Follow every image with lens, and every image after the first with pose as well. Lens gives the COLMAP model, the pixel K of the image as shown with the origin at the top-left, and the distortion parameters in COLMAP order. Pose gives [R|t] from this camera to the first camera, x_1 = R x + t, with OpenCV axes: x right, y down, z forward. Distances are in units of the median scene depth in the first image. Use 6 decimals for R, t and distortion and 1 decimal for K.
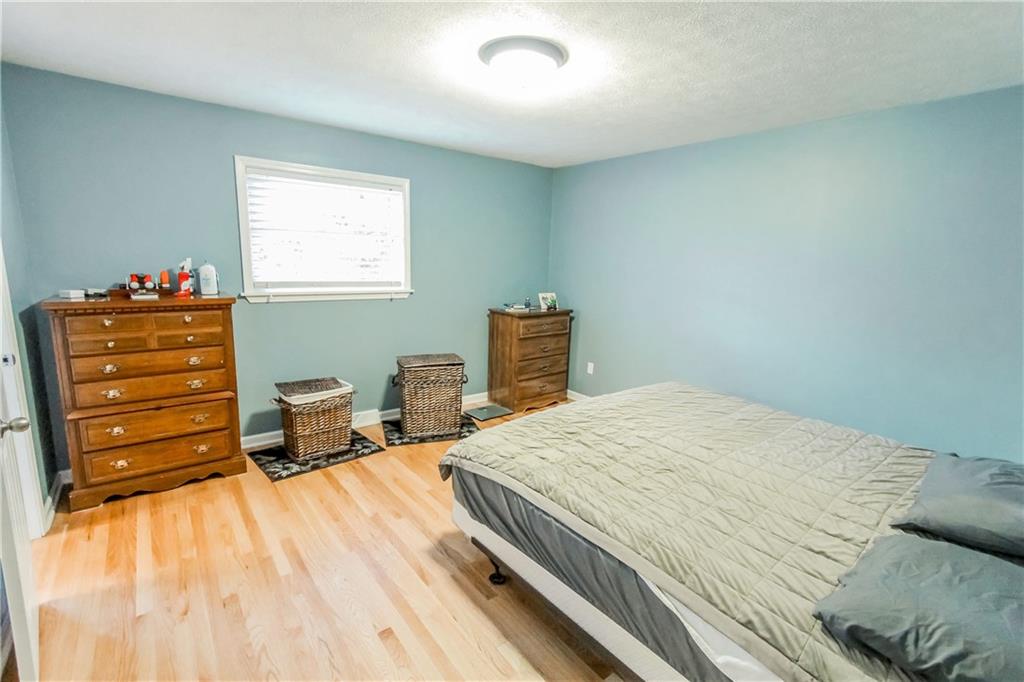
lens RADIAL K [[468.9, 0, 512.0], [0, 468.9, 341.0], [0, 0, 1]] dist [-0.015570, 0.000048]
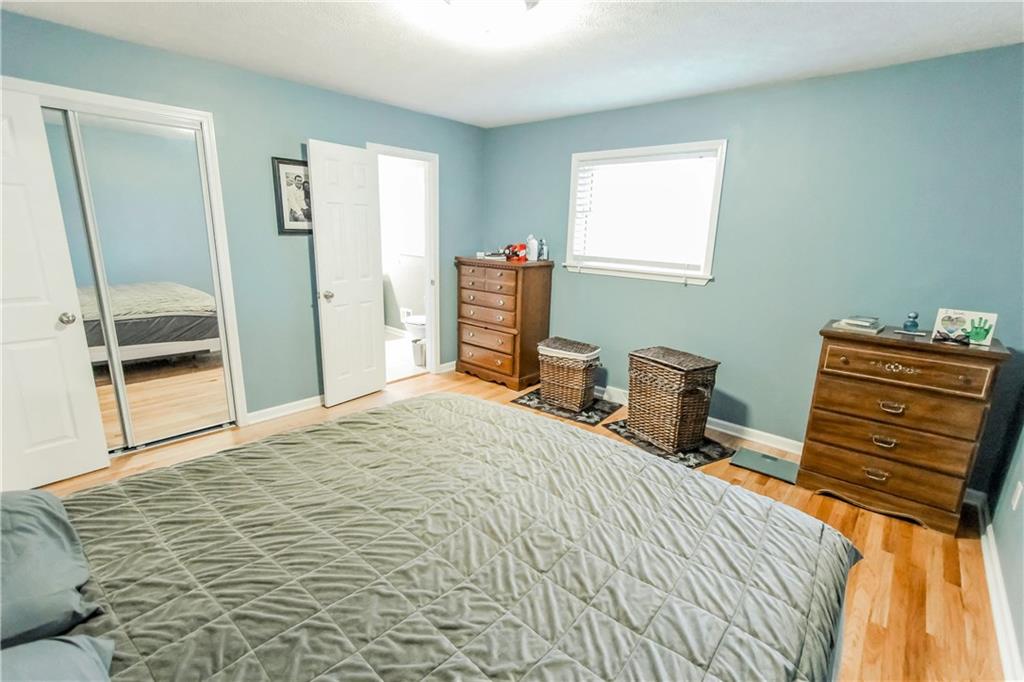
lens RADIAL K [[468.9, 0, 512.0], [0, 468.9, 341.0], [0, 0, 1]] dist [-0.015570, 0.000048]
pose [[0.170655, 0.202512, -0.964295, 0.645239], [-0.198875, 0.965590, 0.167588, -0.079189], [0.965052, 0.163174, 0.205057, 0.604488]]
